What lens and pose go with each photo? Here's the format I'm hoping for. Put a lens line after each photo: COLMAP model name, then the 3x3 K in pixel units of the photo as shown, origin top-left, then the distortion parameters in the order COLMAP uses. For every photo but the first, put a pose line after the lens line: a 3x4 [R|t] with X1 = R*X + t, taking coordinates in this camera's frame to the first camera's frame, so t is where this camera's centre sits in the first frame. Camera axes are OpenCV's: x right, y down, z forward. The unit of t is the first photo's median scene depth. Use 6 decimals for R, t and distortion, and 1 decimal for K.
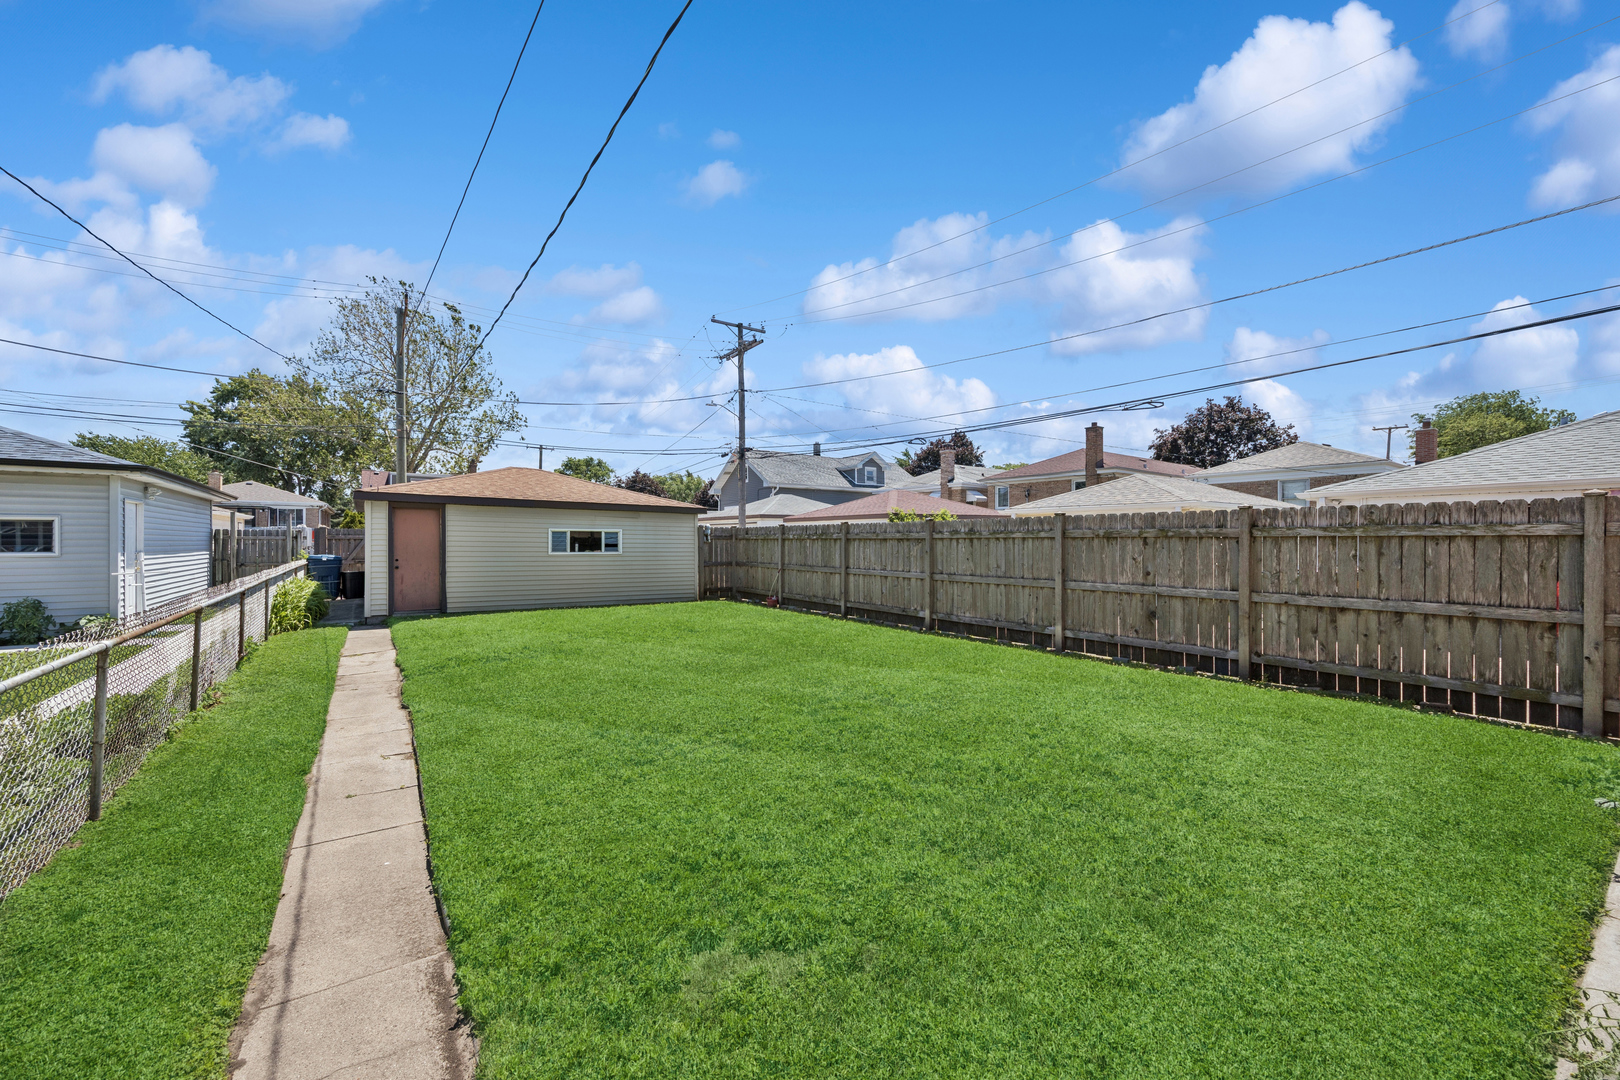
lens RADIAL K [[613.4, 0, 805.2], [0, 613.4, 539.6], [0, 0, 1]] dist [0.010496, 0.000018]
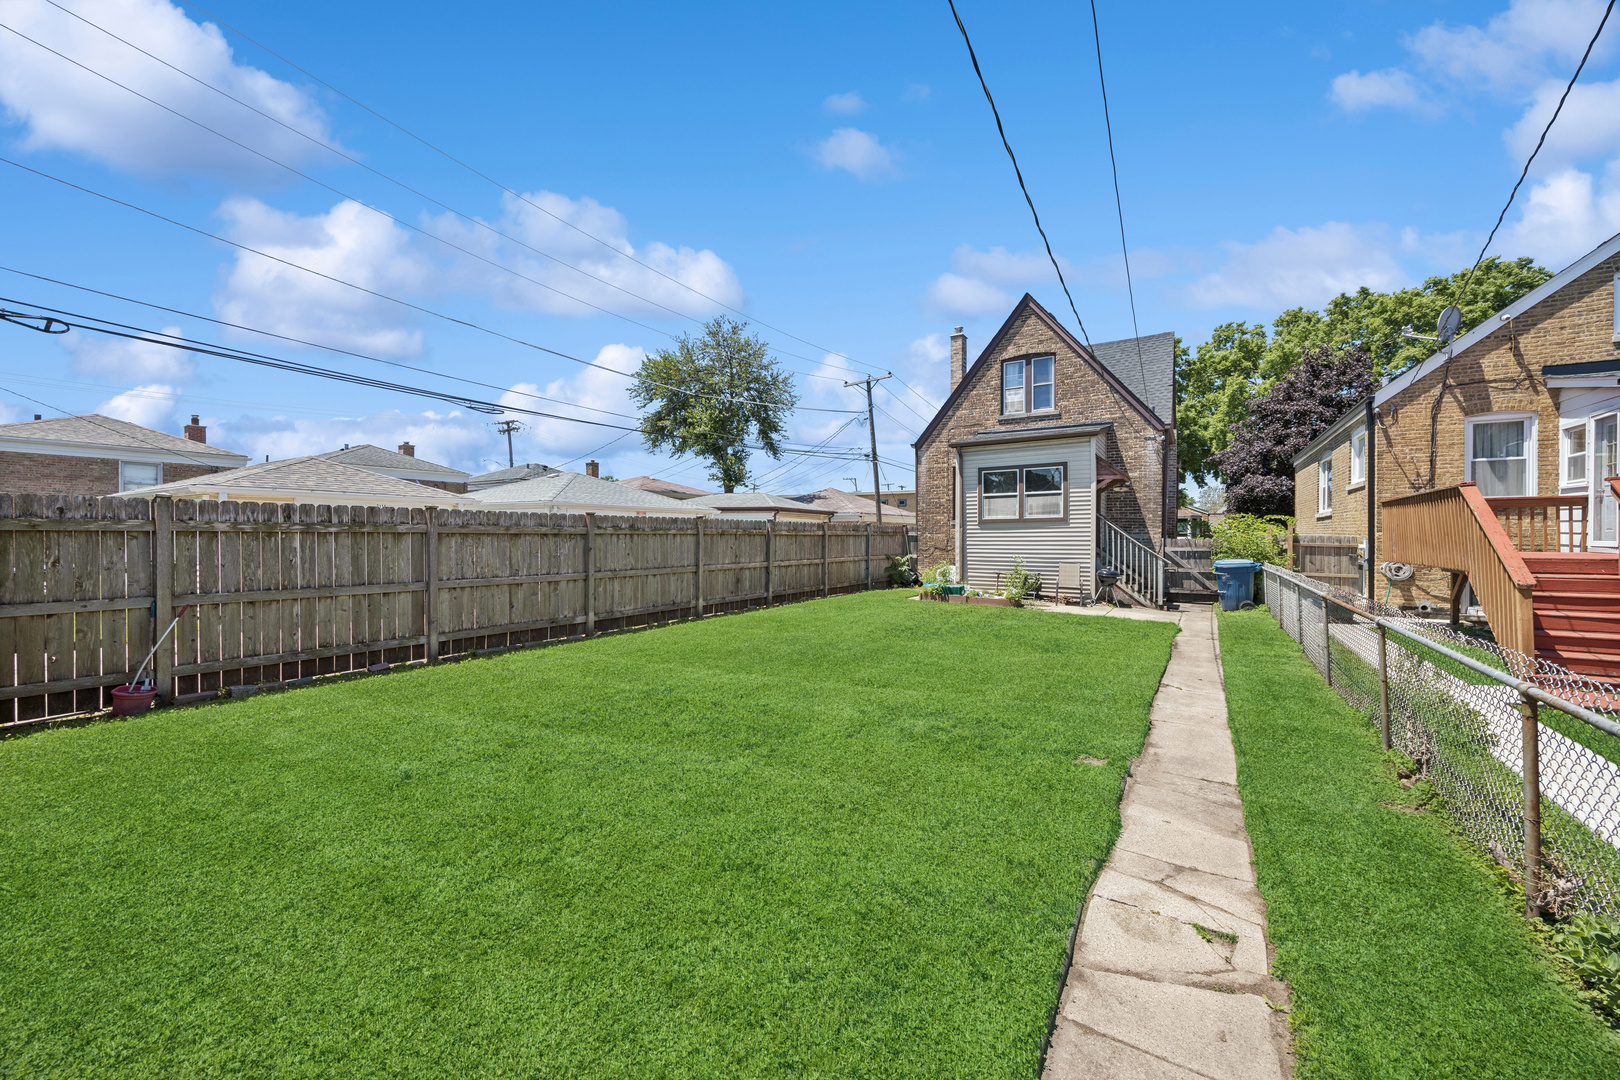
lens RADIAL K [[613.4, 0, 805.2], [0, 613.4, 539.6], [0, 0, 1]] dist [0.010496, 0.000018]
pose [[-0.376414, -0.003808, 0.926444, -0.797271], [-0.001640, 0.999993, 0.003444, 0.003355], [-0.926450, -0.000223, -0.376417, 1.113561]]
